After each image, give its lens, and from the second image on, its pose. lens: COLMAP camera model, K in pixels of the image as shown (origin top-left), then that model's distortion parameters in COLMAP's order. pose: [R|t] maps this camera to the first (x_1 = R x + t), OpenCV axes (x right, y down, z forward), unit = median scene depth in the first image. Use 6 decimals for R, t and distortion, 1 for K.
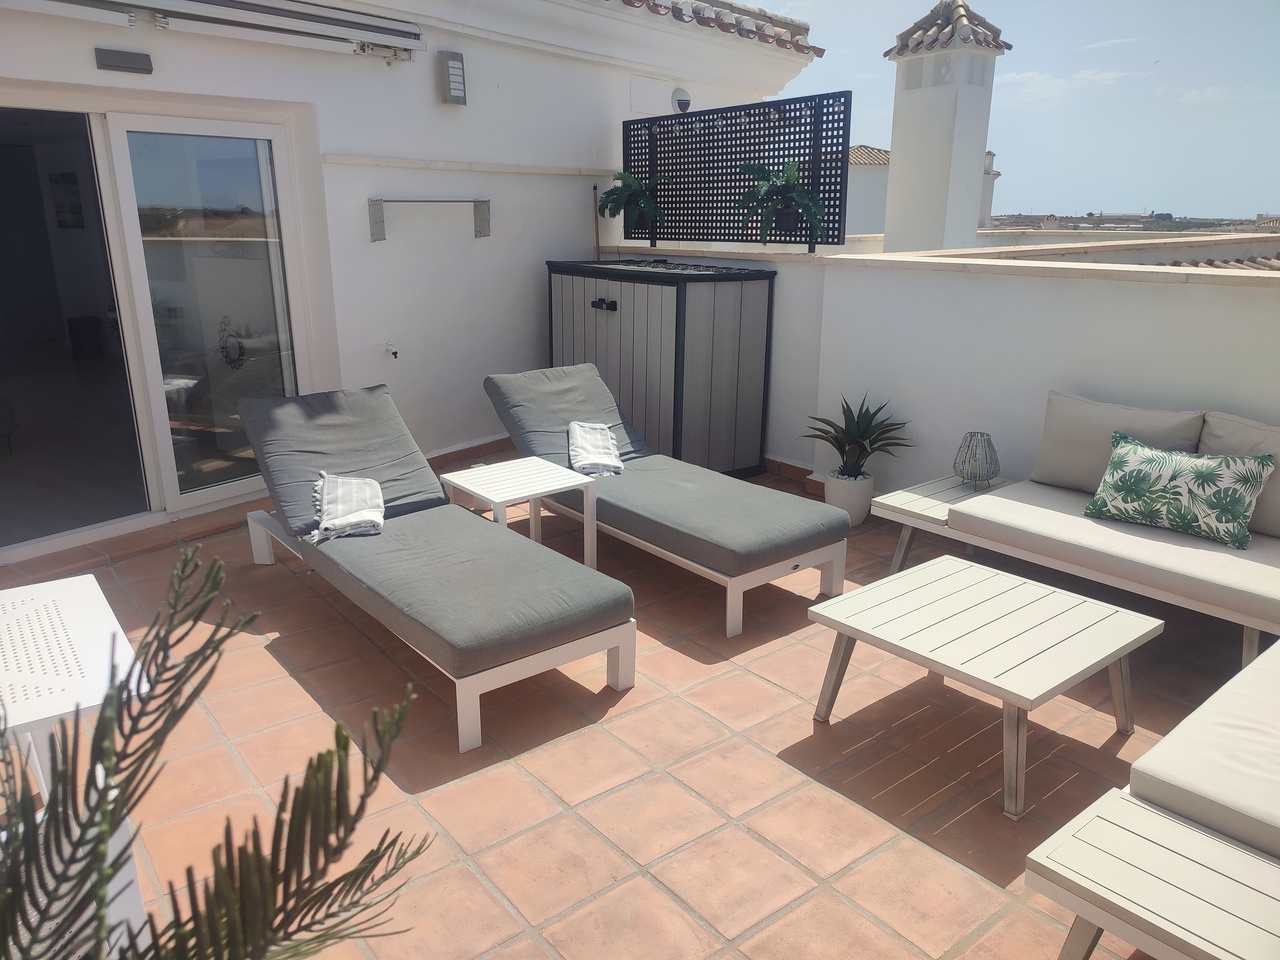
lens RADIAL K [[936.6, 0, 640.0], [0, 936.6, 480.0], [0, 0, 1]] dist [0.009073, 0.005800]
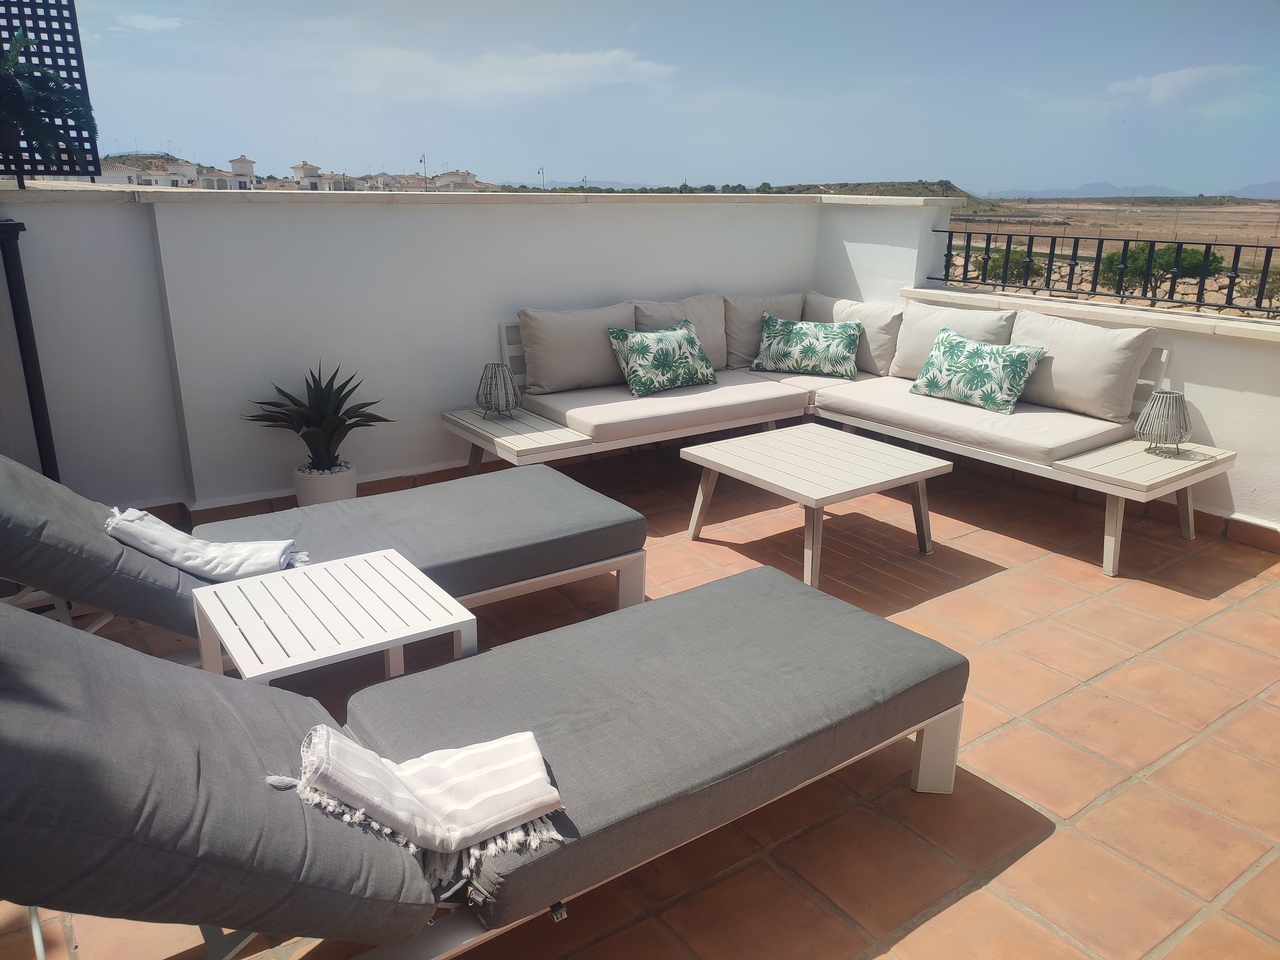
lens RADIAL K [[922.8, 0, 660.4], [0, 922.8, 452.2], [0, 0, 1]] dist [0.002772, 0.002645]
pose [[0.041920, -0.272563, 0.961224, -0.717413], [0.266607, 0.930237, 0.252149, -0.196774], [-0.962893, 0.245699, 0.111663, 0.893297]]
